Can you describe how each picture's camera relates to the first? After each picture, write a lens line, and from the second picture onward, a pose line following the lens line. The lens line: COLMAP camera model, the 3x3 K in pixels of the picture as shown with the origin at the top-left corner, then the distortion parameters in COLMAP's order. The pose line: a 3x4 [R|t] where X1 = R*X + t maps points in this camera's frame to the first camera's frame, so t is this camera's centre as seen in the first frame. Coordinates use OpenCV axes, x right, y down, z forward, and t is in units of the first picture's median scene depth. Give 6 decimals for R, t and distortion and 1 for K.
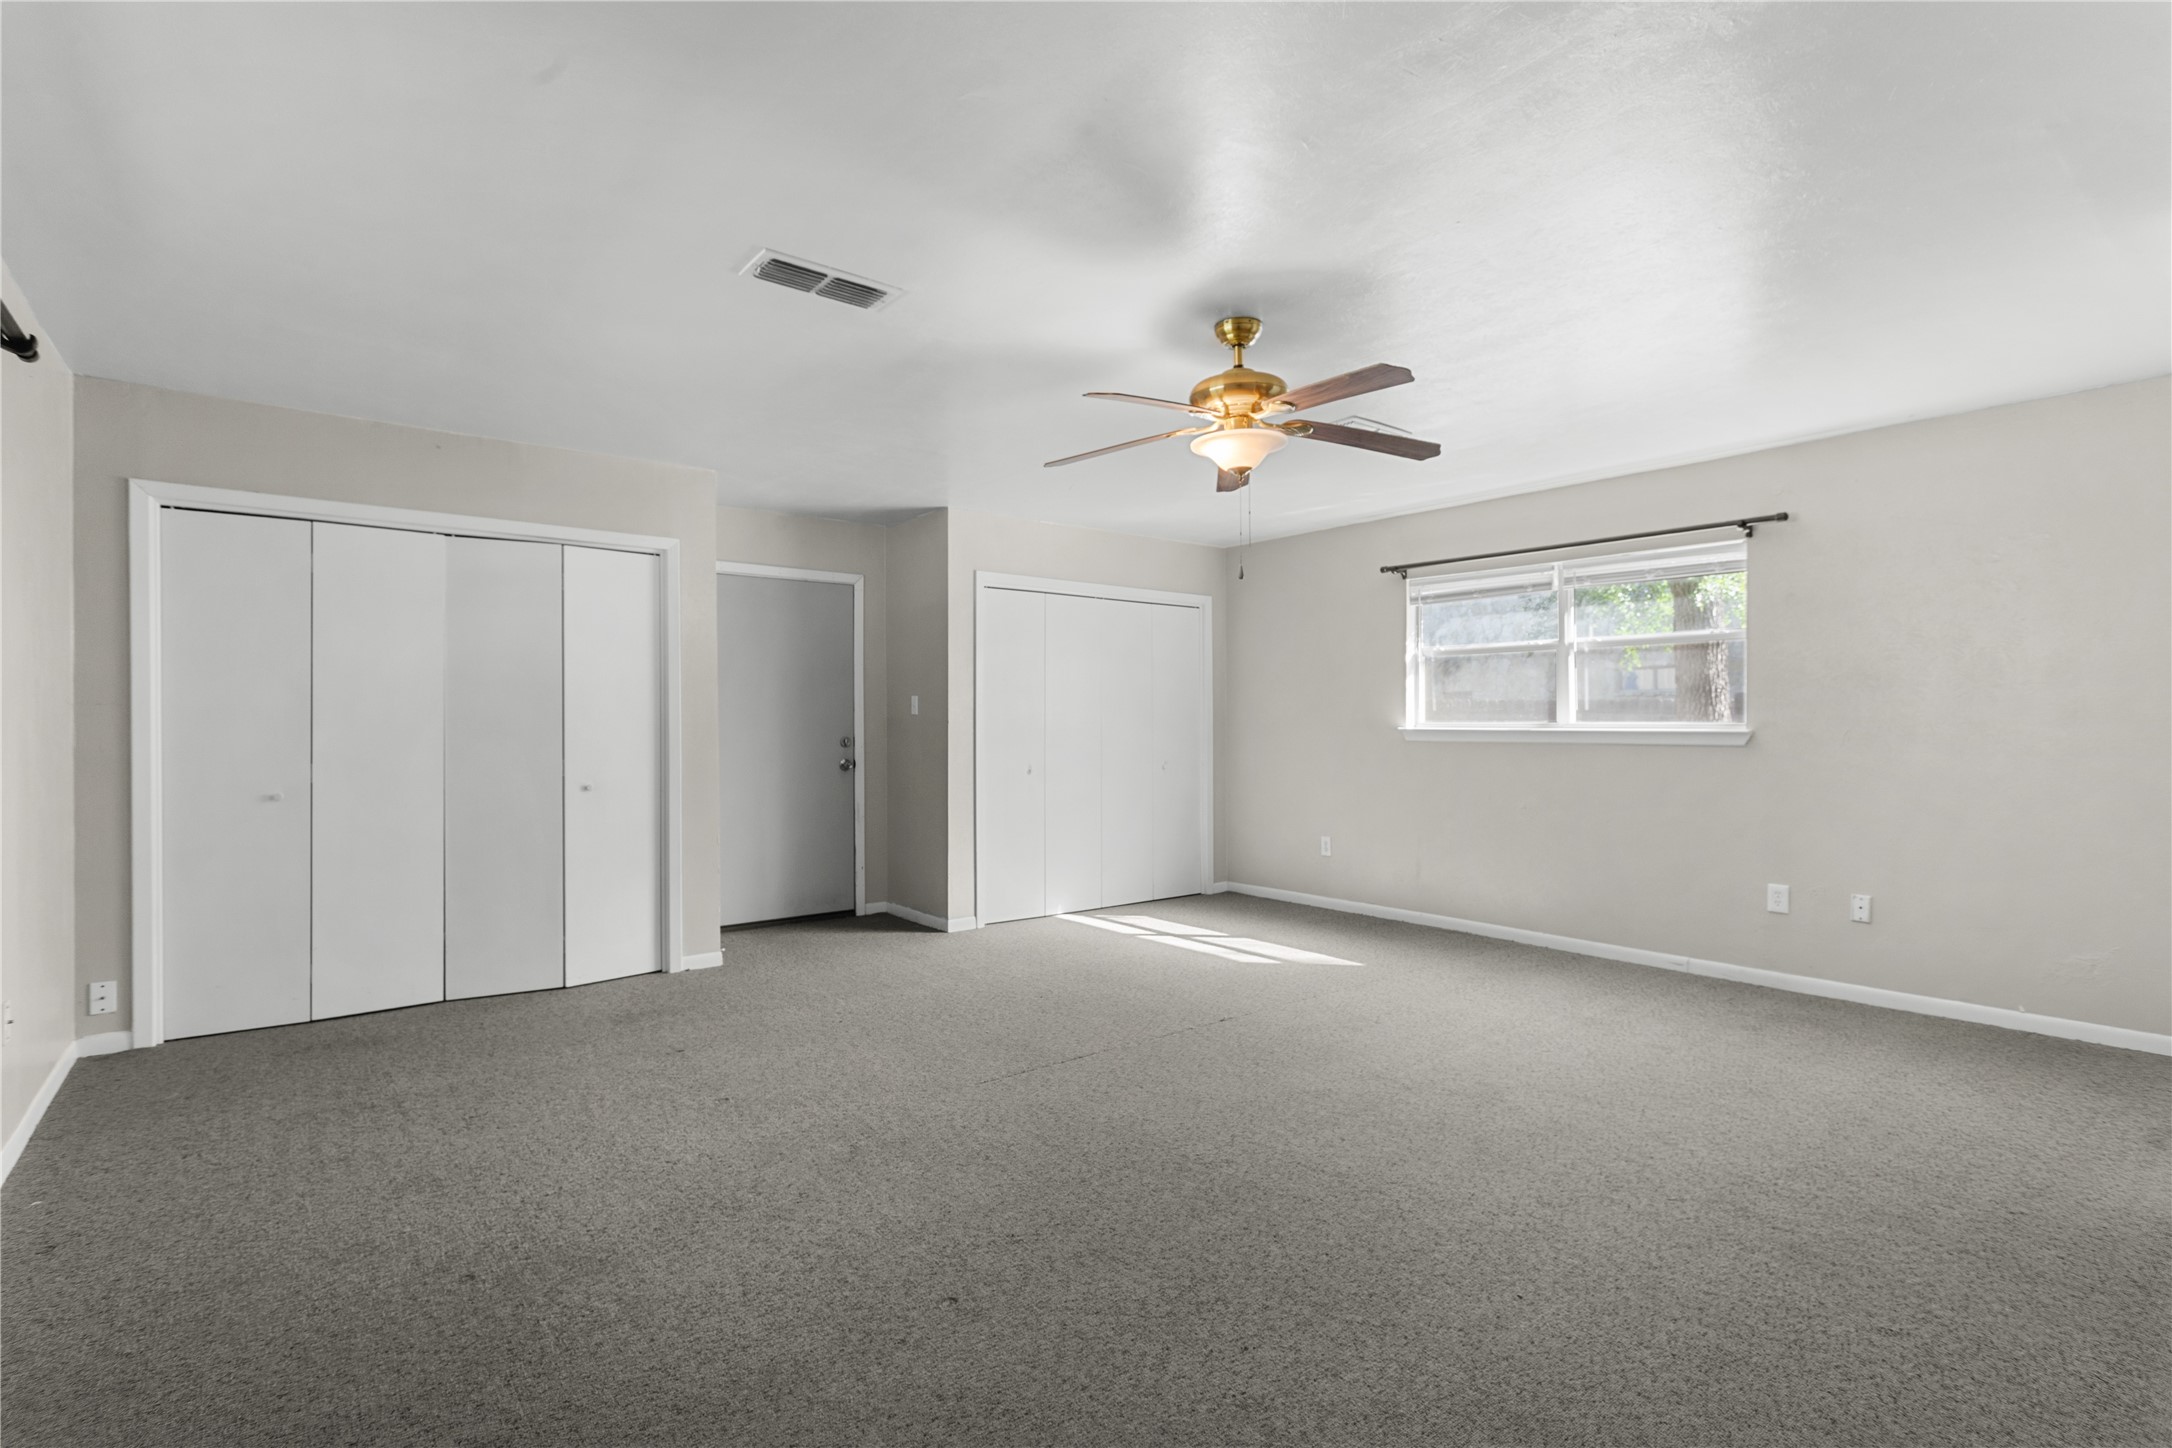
lens RADIAL K [[1041.9, 0, 1085.9], [0, 1041.9, 712.6], [0, 0, 1]] dist [-0.001081, 0.000842]
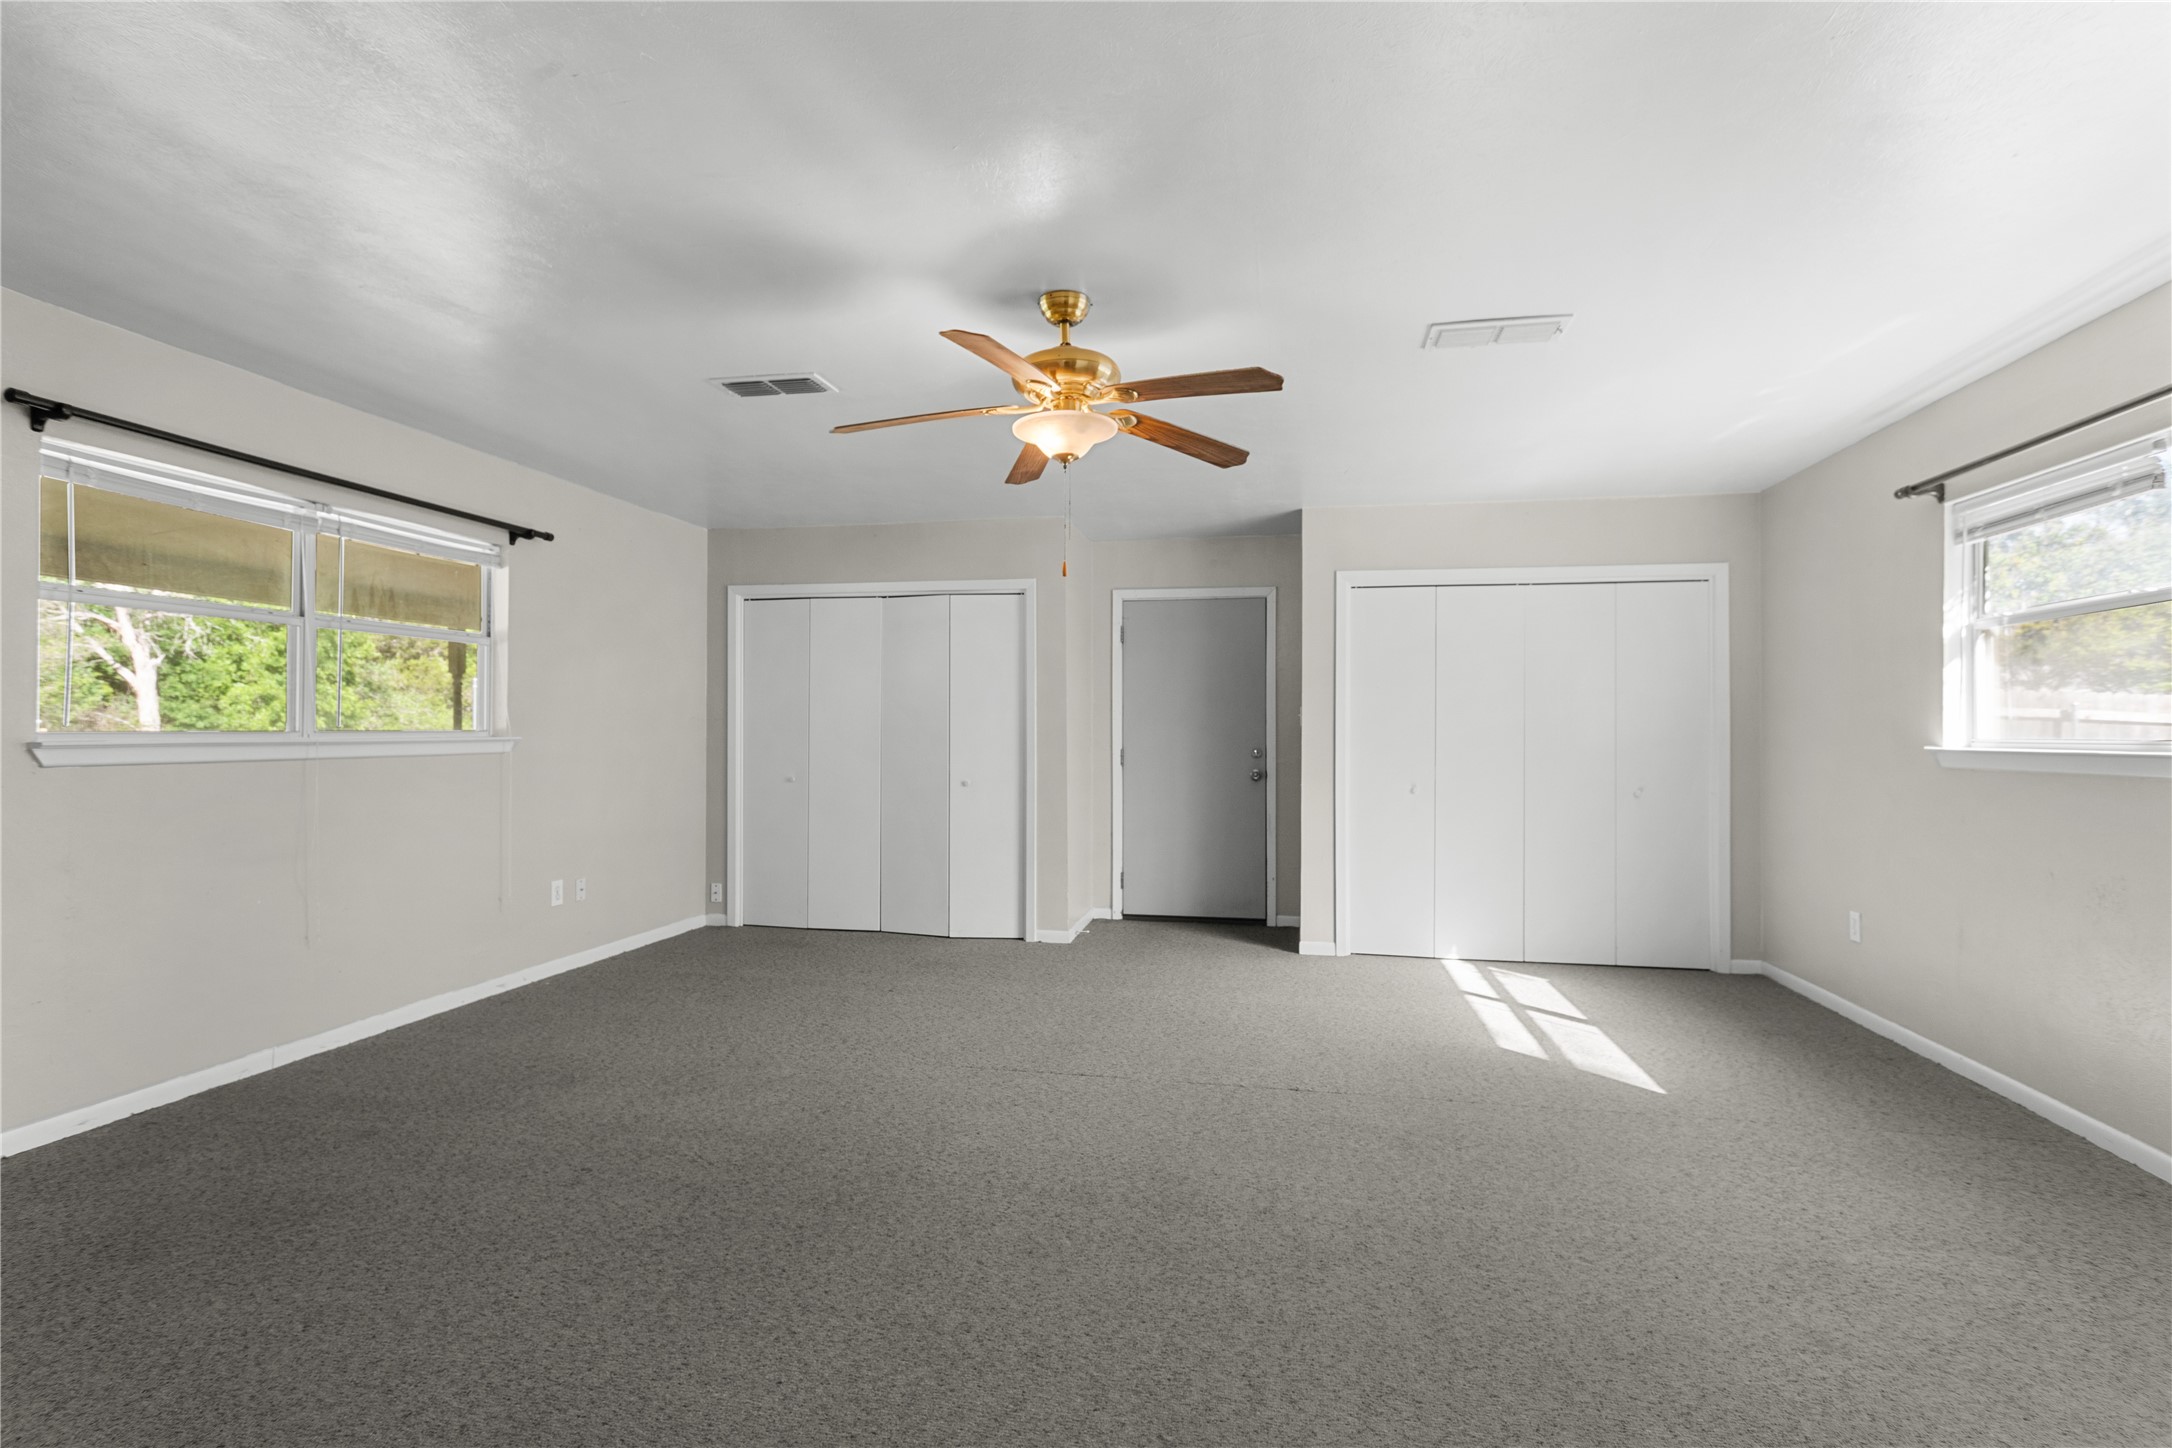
lens RADIAL K [[1041.9, 0, 1085.9], [0, 1041.9, 712.6], [0, 0, 1]] dist [-0.001081, 0.000842]
pose [[0.640022, -0.011386, -0.768273, 0.572490], [0.001998, 0.999911, -0.013155, 0.002576], [0.768354, 0.006885, 0.639988, 0.284388]]
